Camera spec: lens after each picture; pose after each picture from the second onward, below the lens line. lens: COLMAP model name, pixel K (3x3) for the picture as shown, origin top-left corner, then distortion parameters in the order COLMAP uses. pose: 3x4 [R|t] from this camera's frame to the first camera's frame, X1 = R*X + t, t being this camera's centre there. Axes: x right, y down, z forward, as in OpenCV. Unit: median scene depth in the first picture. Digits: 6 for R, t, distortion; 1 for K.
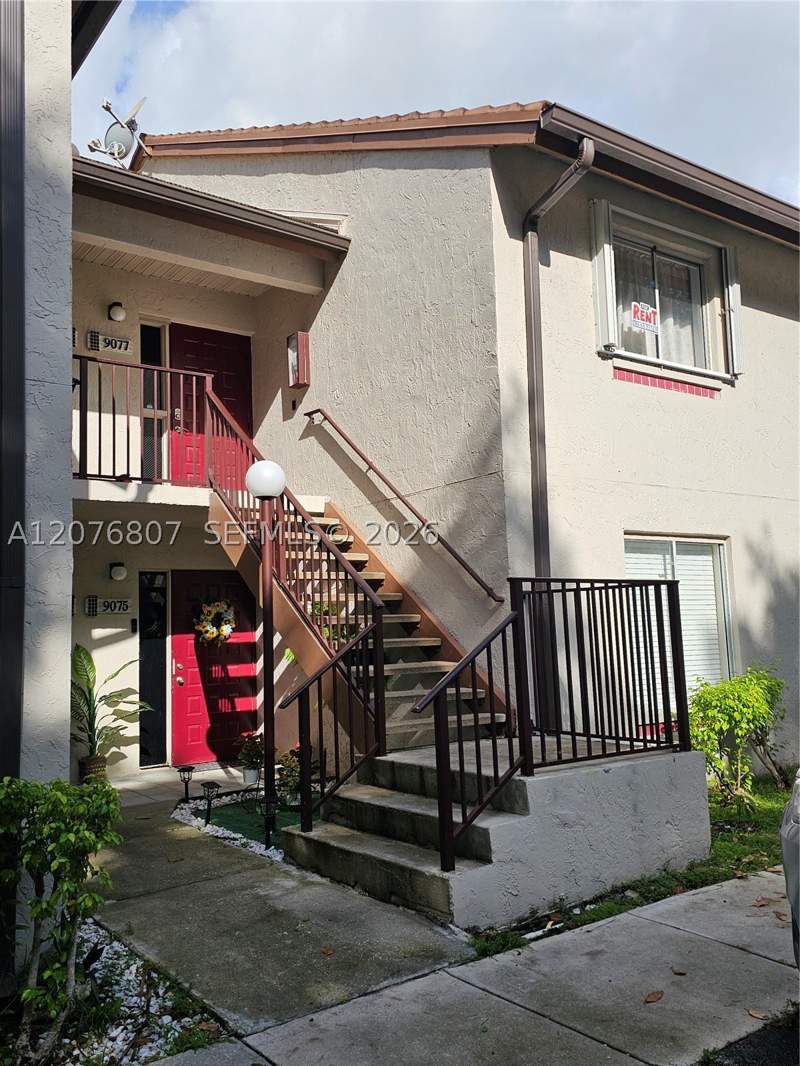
lens RADIAL K [[918.3, 0, 399.9], [0, 918.3, 533.6], [0, 0, 1]] dist [-0.002918, -0.000341]
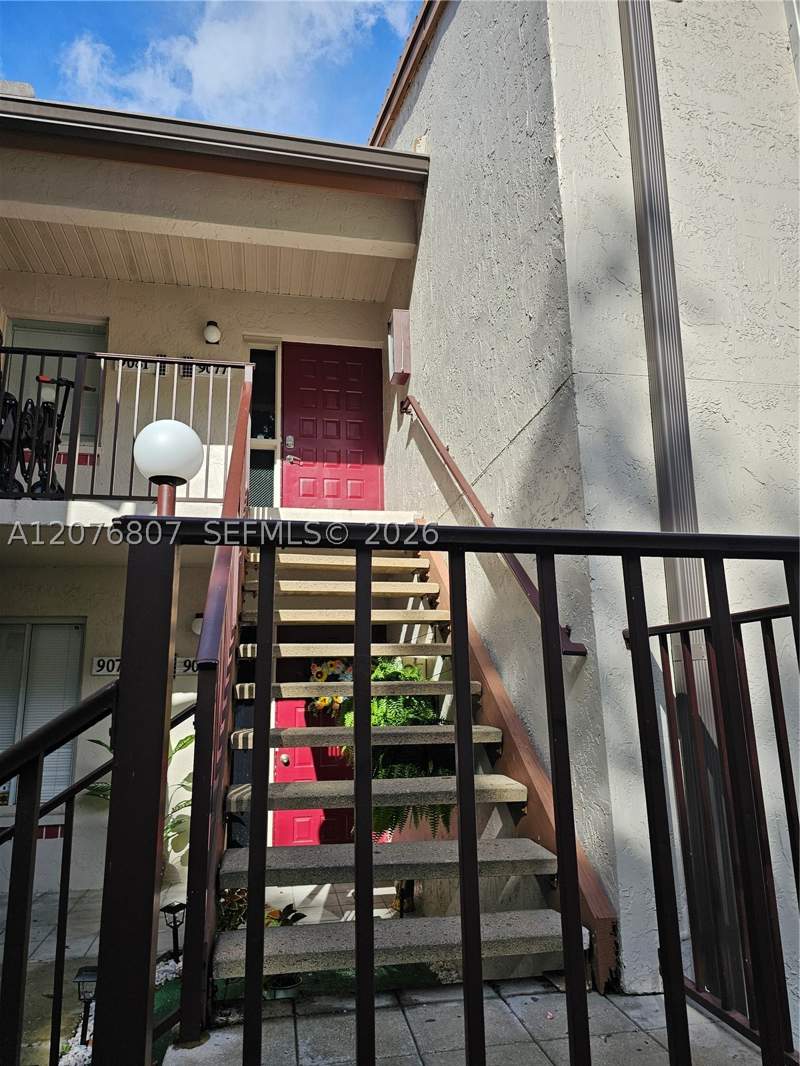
lens RADIAL K [[706.8, 0, 400.8], [0, 706.8, 550.2], [0, 0, 1]] dist [0.002316, -0.004225]
pose [[0.900744, -0.072169, -0.428313, 0.131436], [0.034059, 0.994799, -0.095996, 0.039428], [0.433013, 0.071880, 0.898517, 0.464739]]
